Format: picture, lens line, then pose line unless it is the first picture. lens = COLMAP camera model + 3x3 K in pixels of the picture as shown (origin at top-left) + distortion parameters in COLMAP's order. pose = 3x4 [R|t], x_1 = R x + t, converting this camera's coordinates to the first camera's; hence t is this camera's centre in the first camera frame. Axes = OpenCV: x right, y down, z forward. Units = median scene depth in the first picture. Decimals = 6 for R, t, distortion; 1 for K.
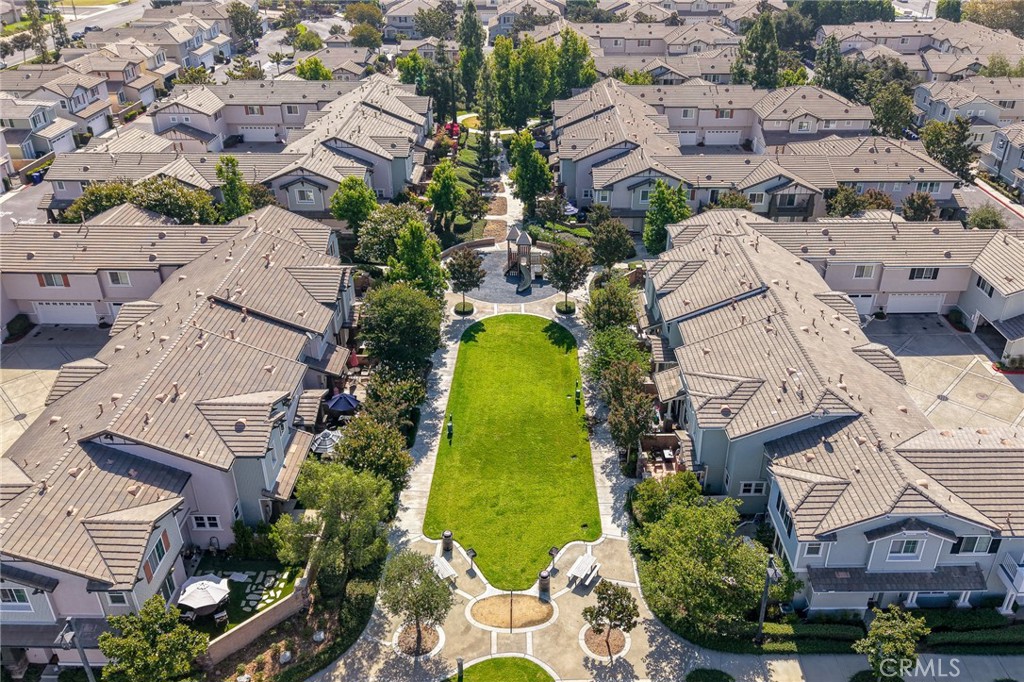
lens RADIAL K [[793.1, 0, 514.1], [0, 793.1, 346.9], [0, 0, 1]] dist [0.008266, -0.000695]
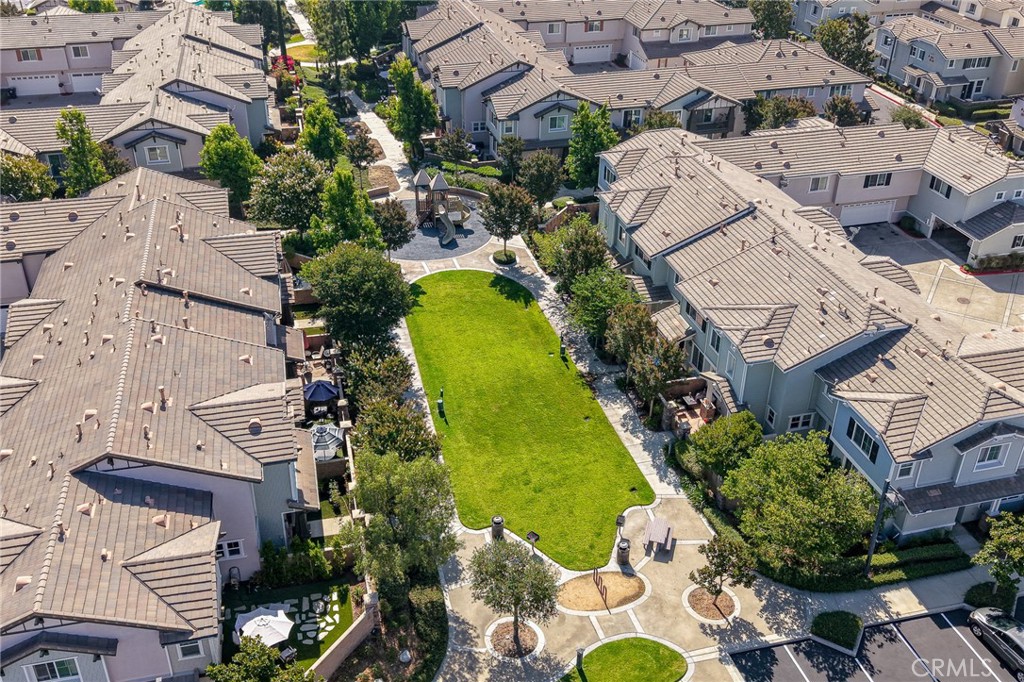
lens RADIAL K [[927.3, 0, 512.0], [0, 927.3, 341.0], [0, 0, 1]] dist [0.013210, -0.004847]
pose [[0.974190, -0.122246, 0.189761, -0.199283], [0.116666, 0.992351, 0.040344, 0.002073], [-0.193241, -0.017164, 0.981001, 0.006101]]
